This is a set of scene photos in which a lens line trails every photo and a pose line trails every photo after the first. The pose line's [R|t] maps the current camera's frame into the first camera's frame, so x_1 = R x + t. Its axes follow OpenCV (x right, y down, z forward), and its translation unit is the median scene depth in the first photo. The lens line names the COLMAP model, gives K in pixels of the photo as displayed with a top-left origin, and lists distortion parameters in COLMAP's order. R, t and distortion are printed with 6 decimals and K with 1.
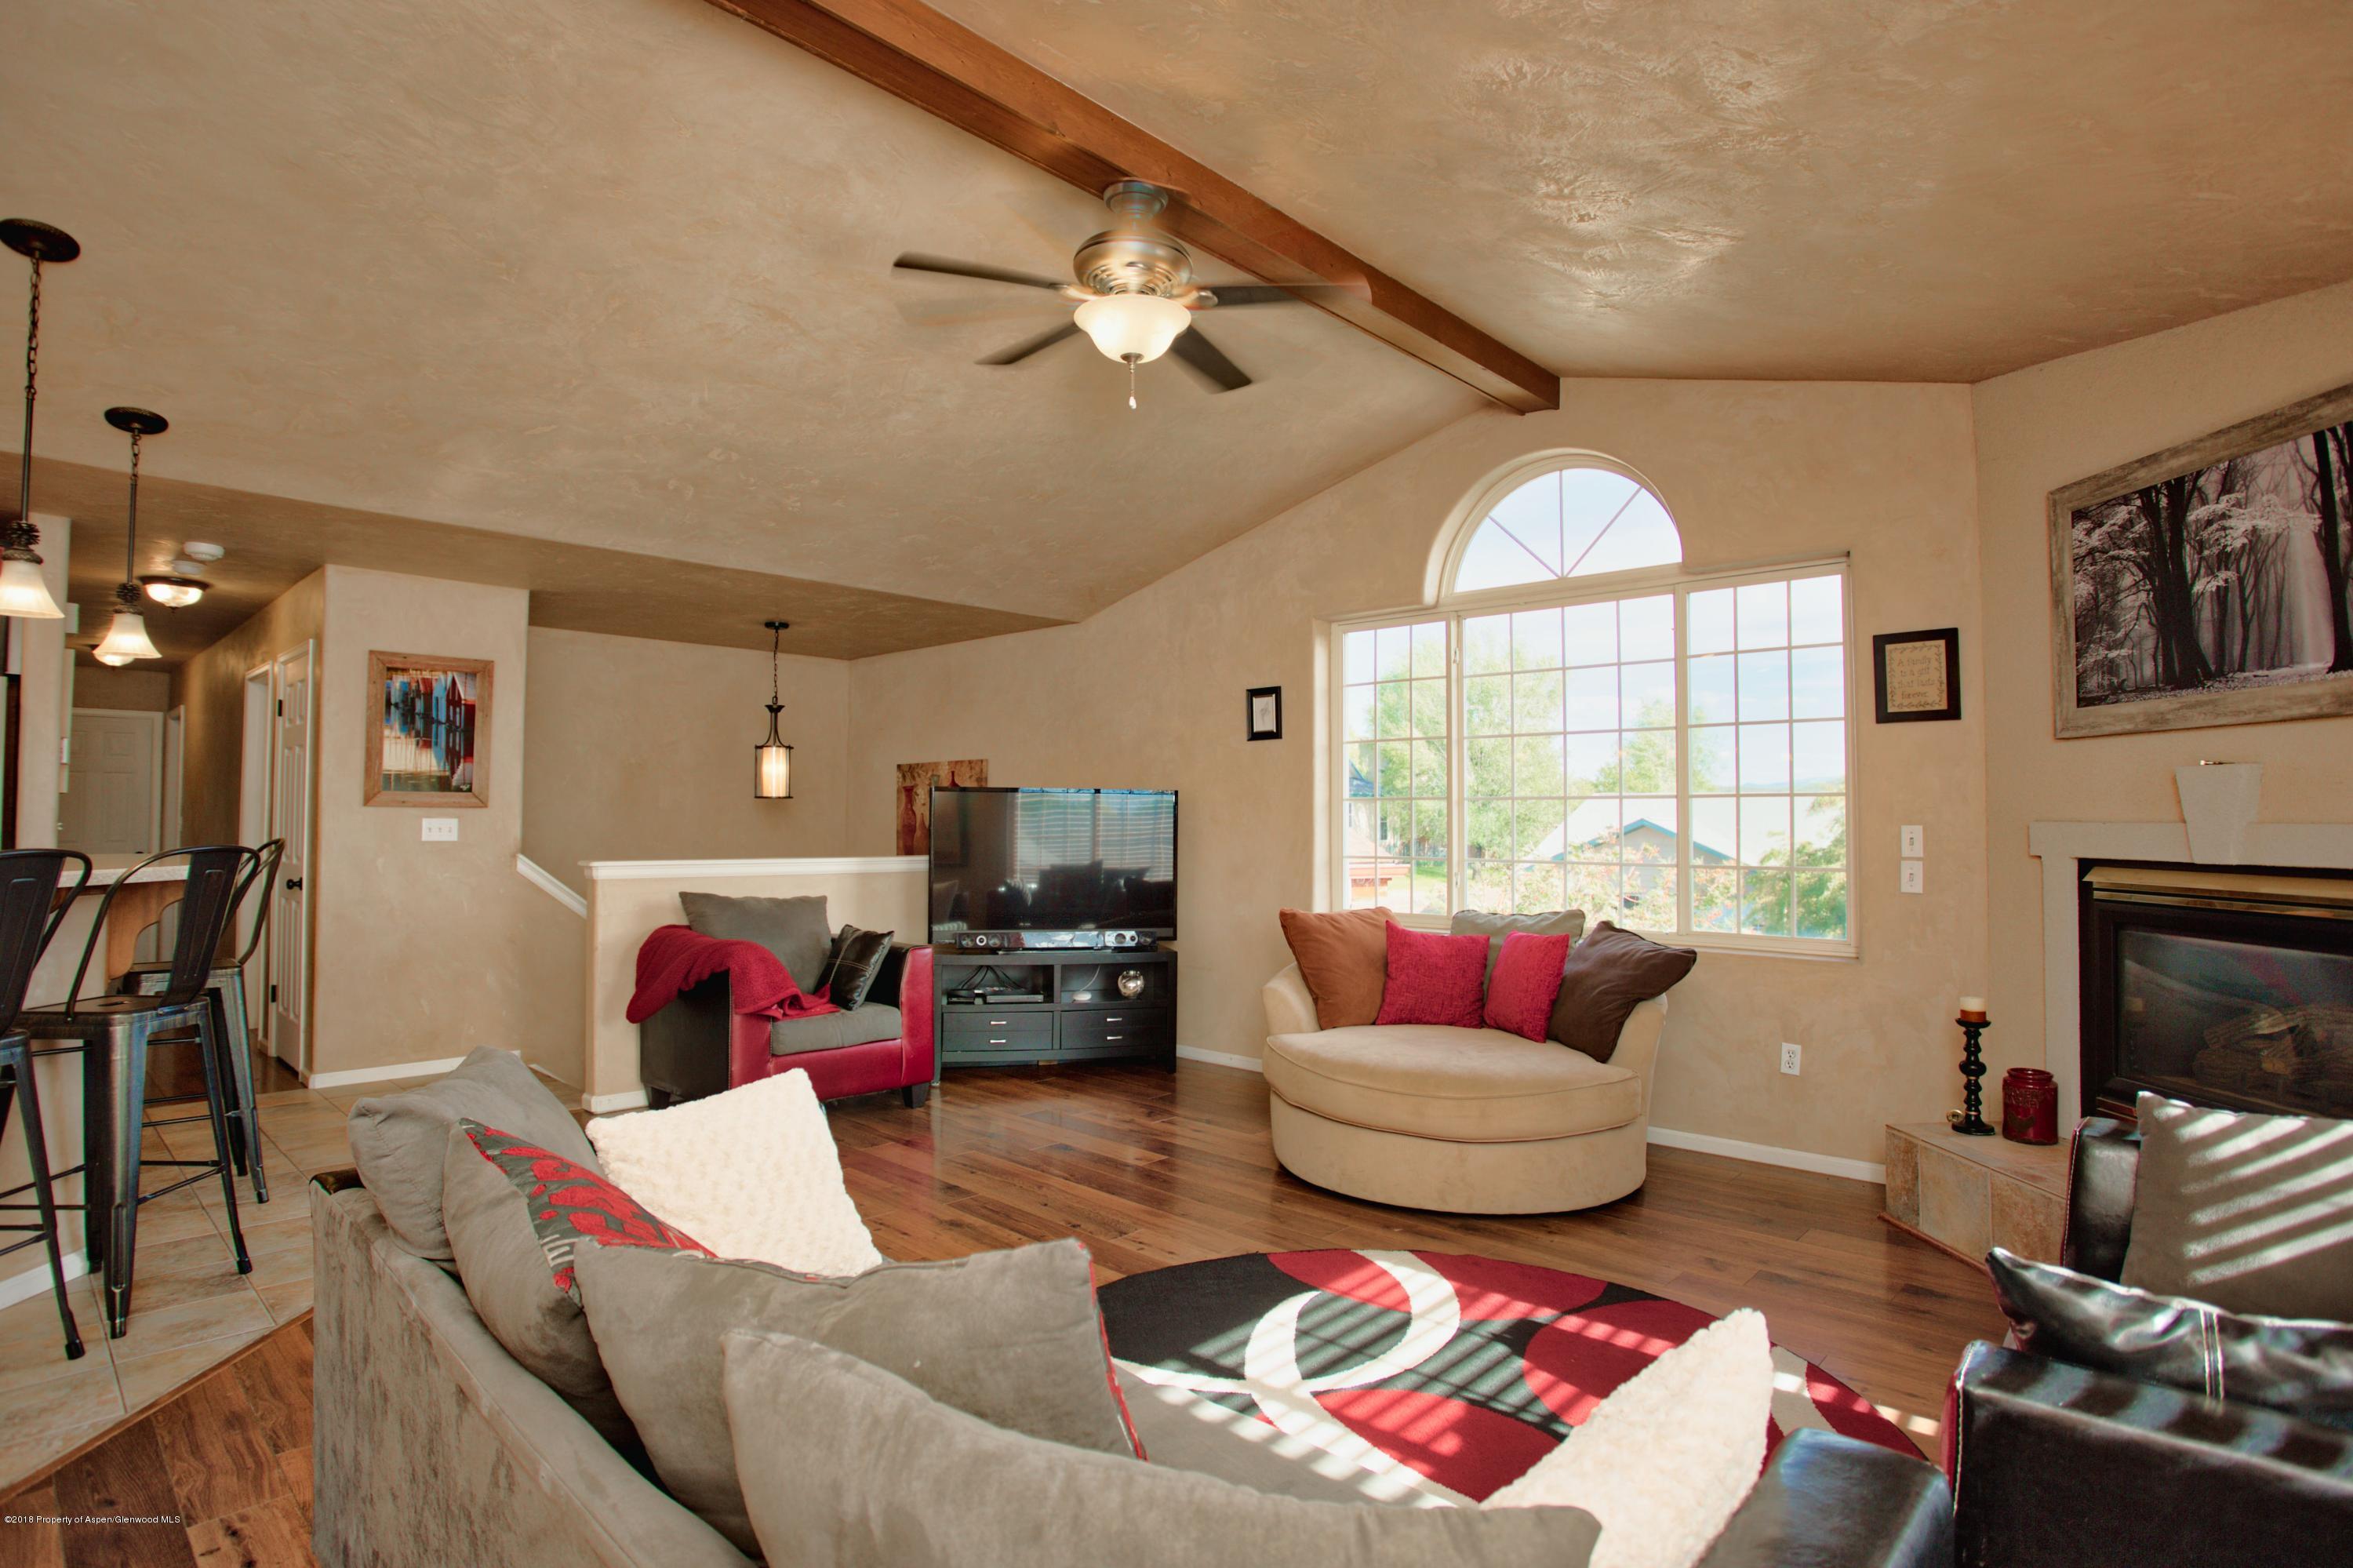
lens RADIAL K [[1191.2, 0, 1176.5], [0, 1191.2, 784.0], [0, 0, 1]] dist [-0.069917, 0.030096]
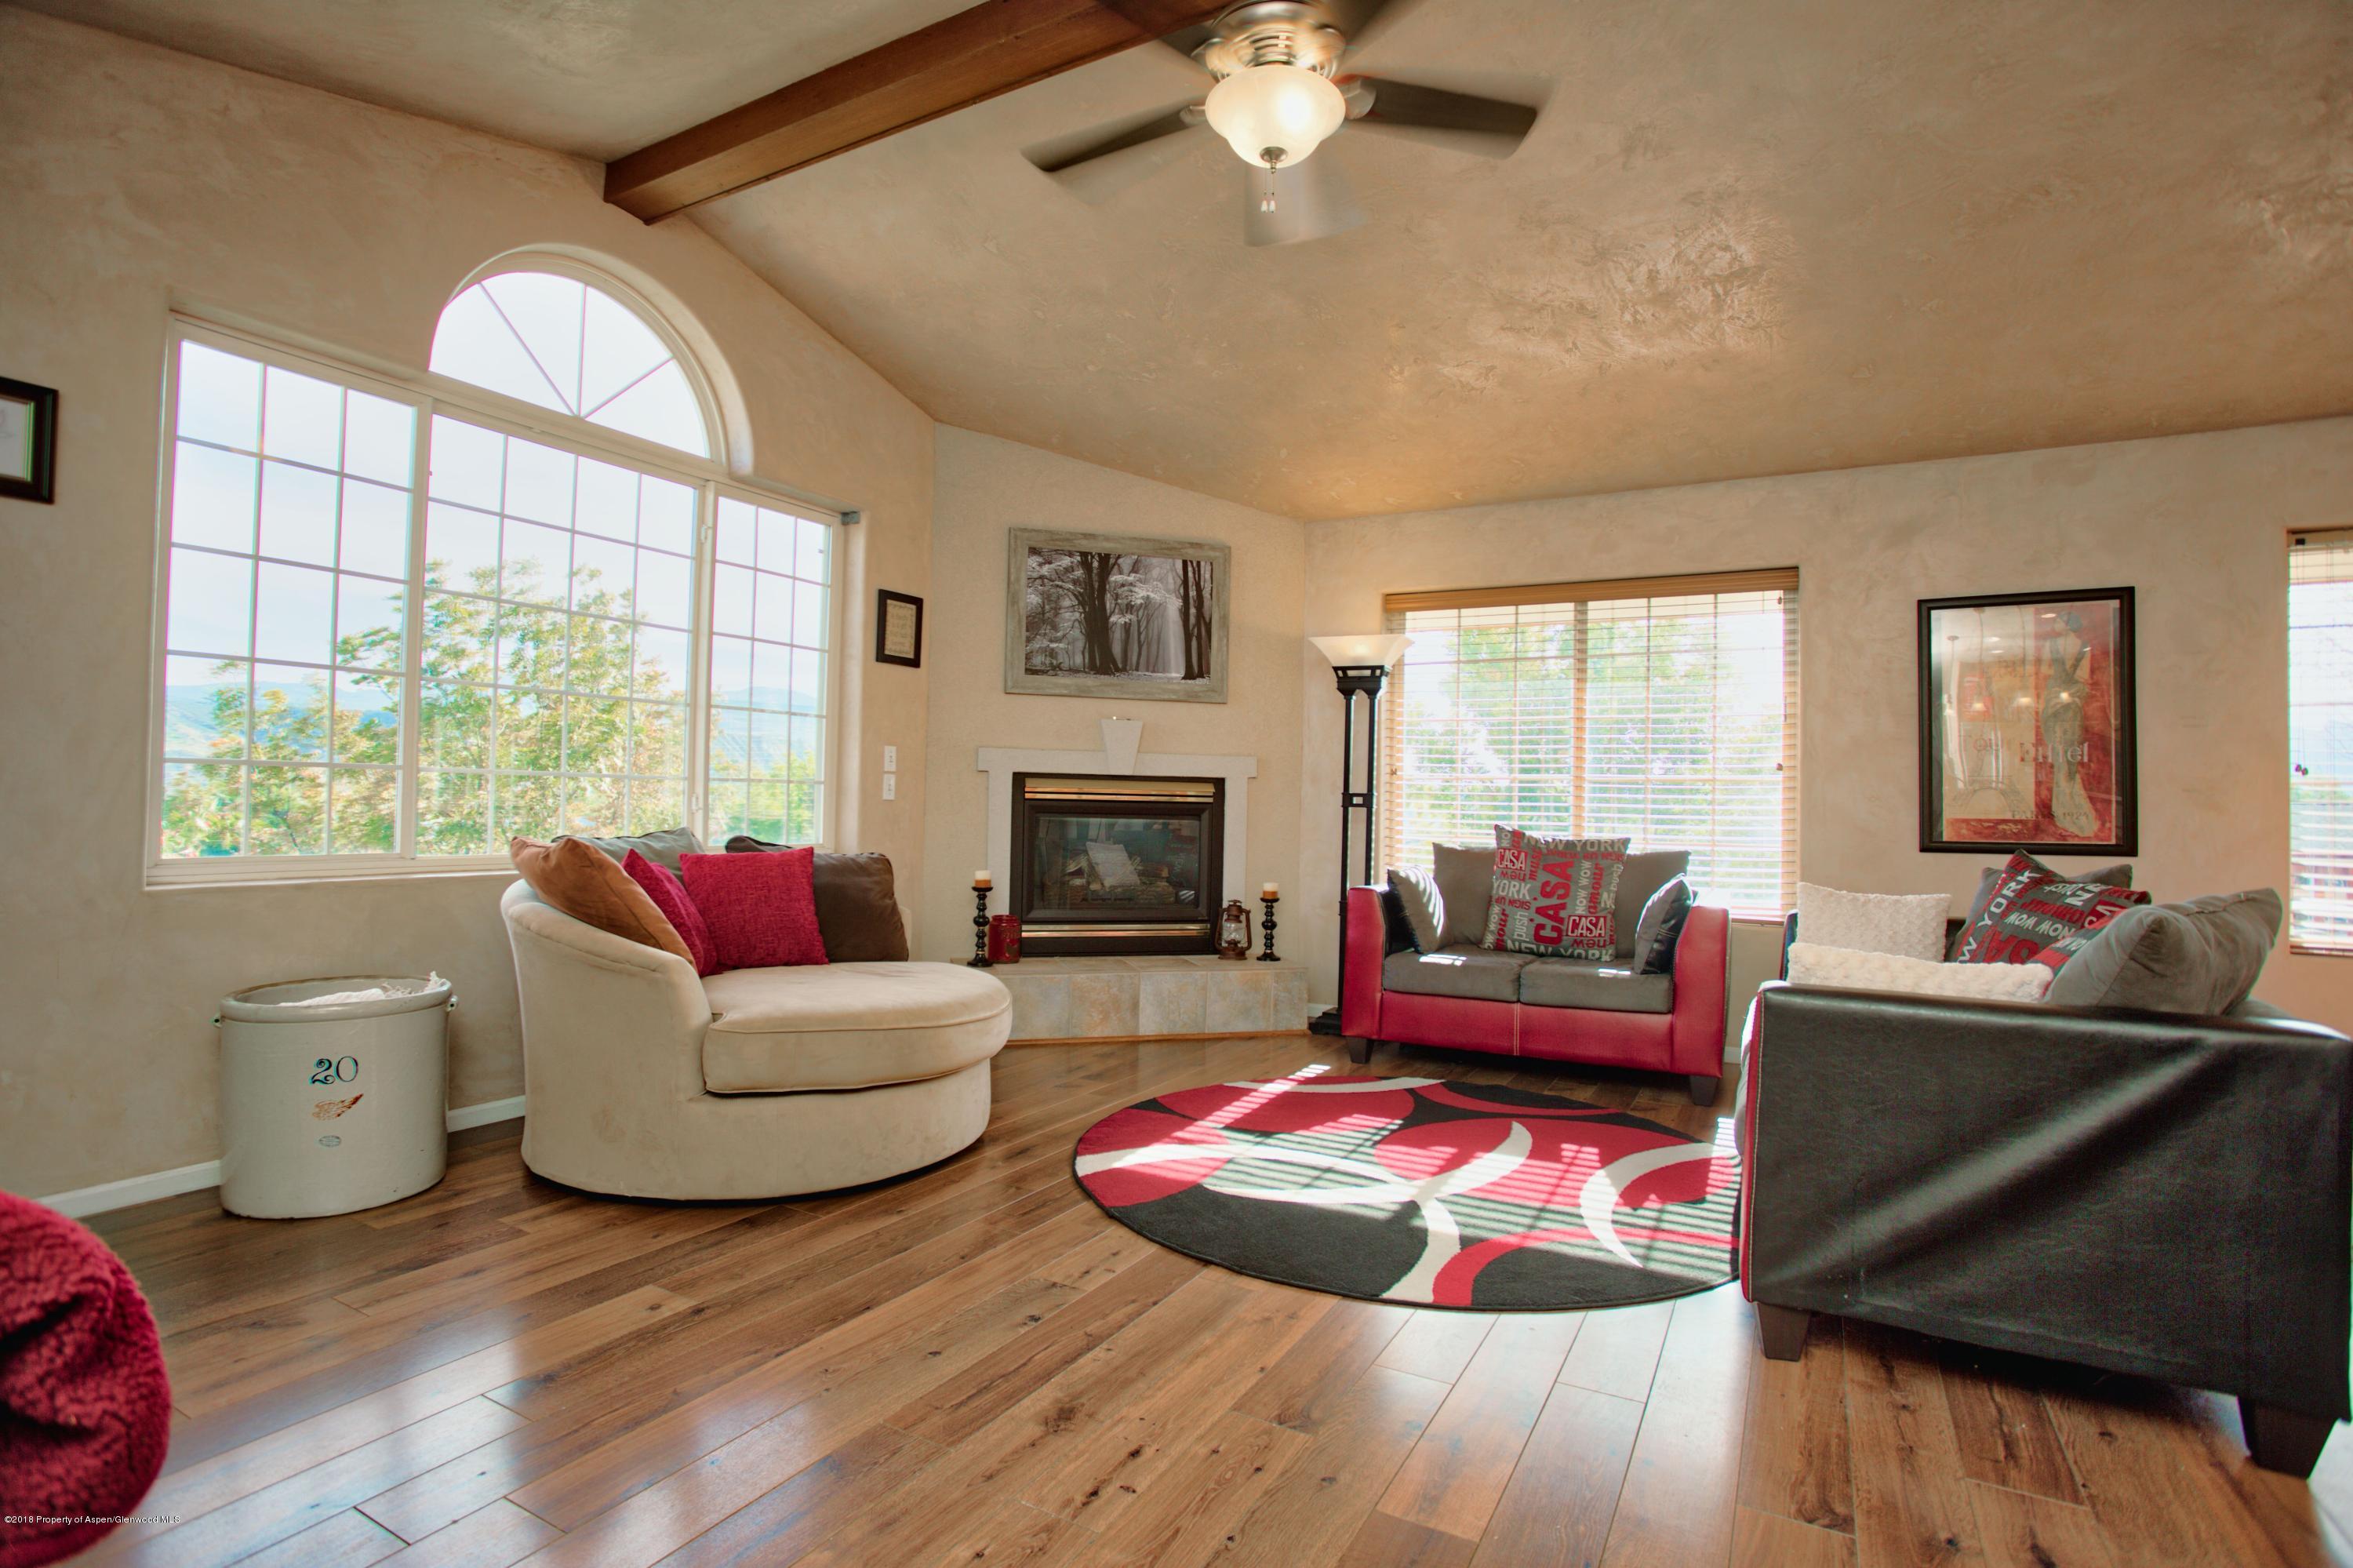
lens RADIAL K [[1151.3, 0, 1176.5], [0, 1151.3, 784.0], [0, 0, 1]] dist [-0.072318, 0.028949]
pose [[-0.241183, 0.006758, 0.970456, -0.788358], [-0.050075, 0.998557, -0.019399, 0.103651], [-0.969187, -0.053274, -0.240496, 1.220864]]
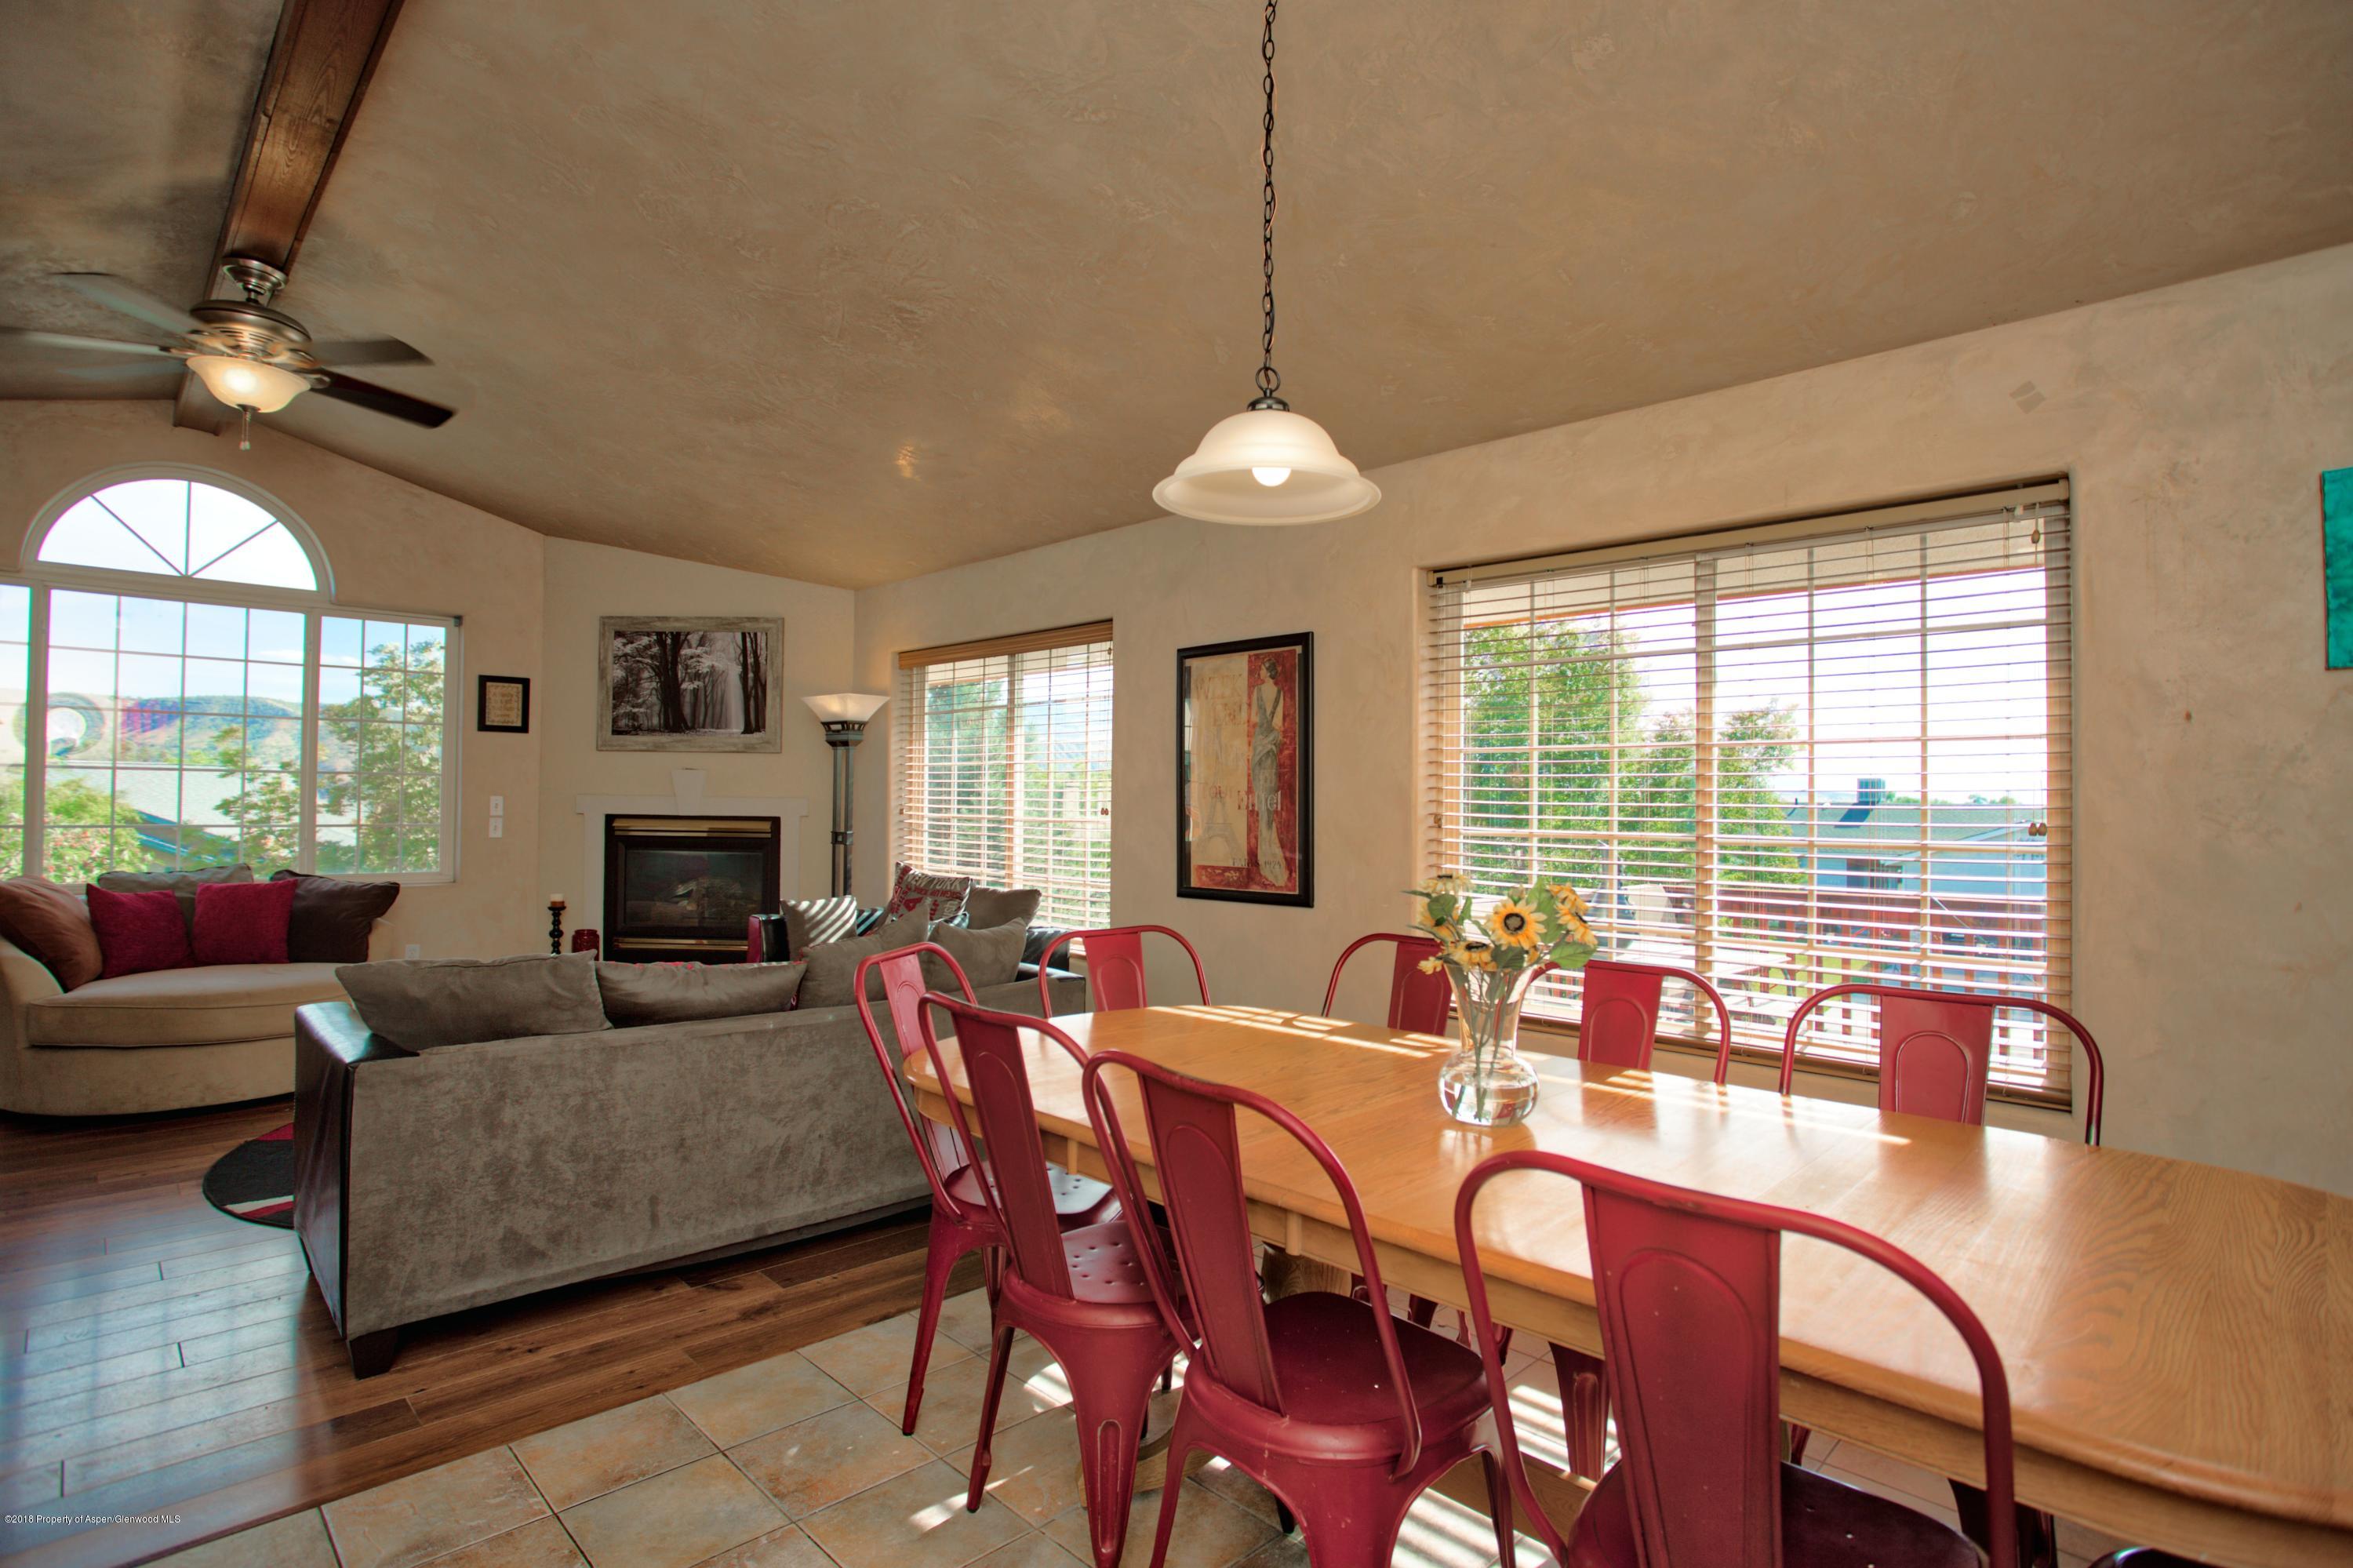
lens RADIAL K [[1151.3, 0, 1176.5], [0, 1151.3, 784.0], [0, 0, 1]] dist [-0.072318, 0.028949]
pose [[0.038387, 0.009373, 0.999219, -1.095551], [-0.042346, 0.999073, -0.007745, -0.010918], [-0.998365, -0.042016, 0.038748, -0.003053]]
